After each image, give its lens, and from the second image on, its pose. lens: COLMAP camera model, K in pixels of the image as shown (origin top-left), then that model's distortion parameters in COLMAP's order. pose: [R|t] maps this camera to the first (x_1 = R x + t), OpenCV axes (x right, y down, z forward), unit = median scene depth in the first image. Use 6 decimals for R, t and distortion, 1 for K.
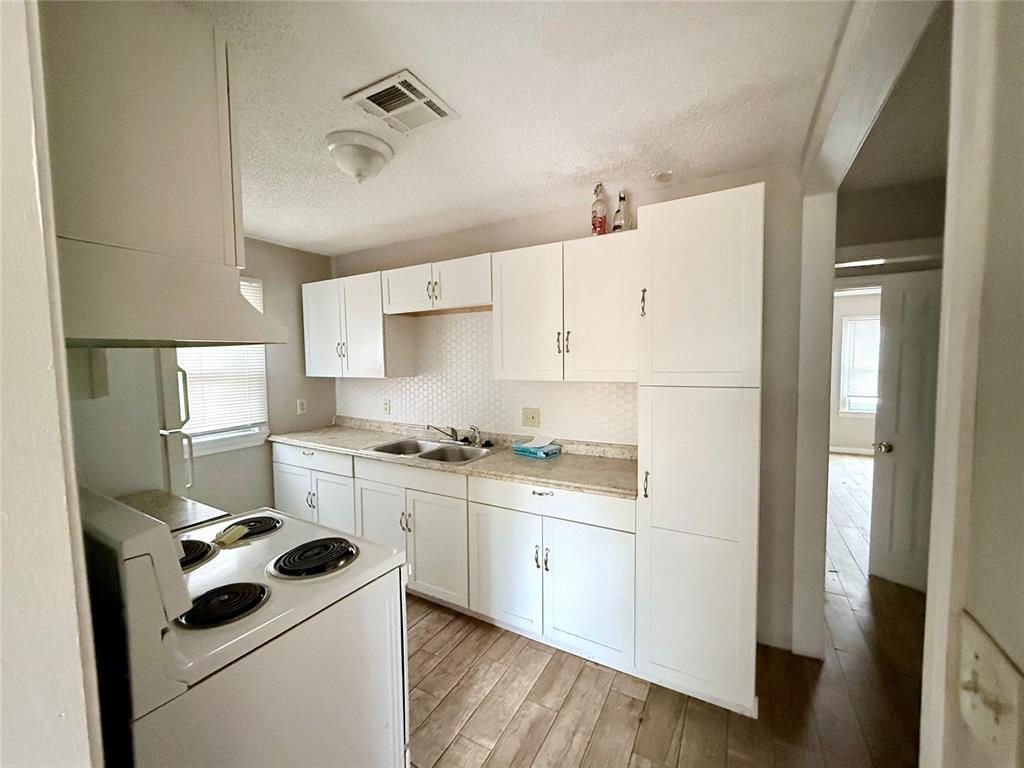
lens RADIAL K [[407.1, 0, 510.8], [0, 407.1, 382.9], [0, 0, 1]] dist [-0.002622, -0.000139]
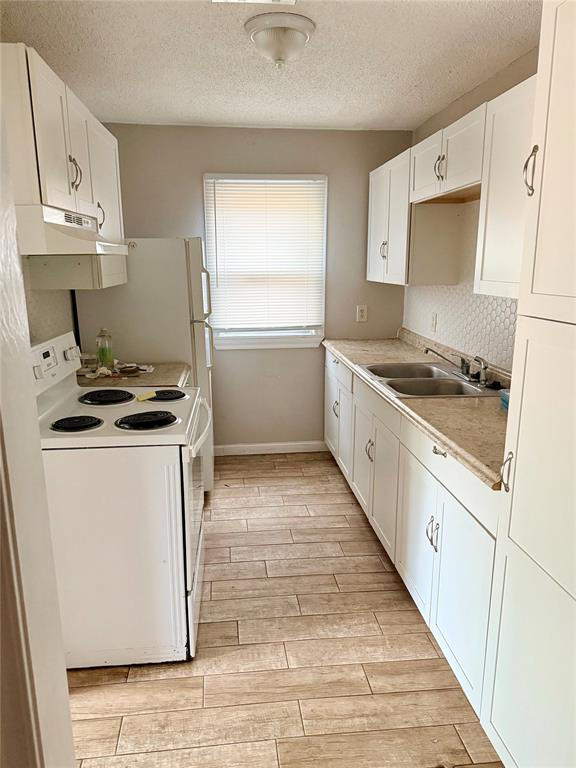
lens RADIAL K [[547.7, 0, 284.4], [0, 547.7, 386.4], [0, 0, 1]] dist [0.151221, -0.247667]
pose [[0.587989, 0.187459, -0.786847, 0.557669], [-0.047874, 0.979134, 0.197494, -0.025915], [0.807451, -0.078455, 0.584694, 0.152027]]
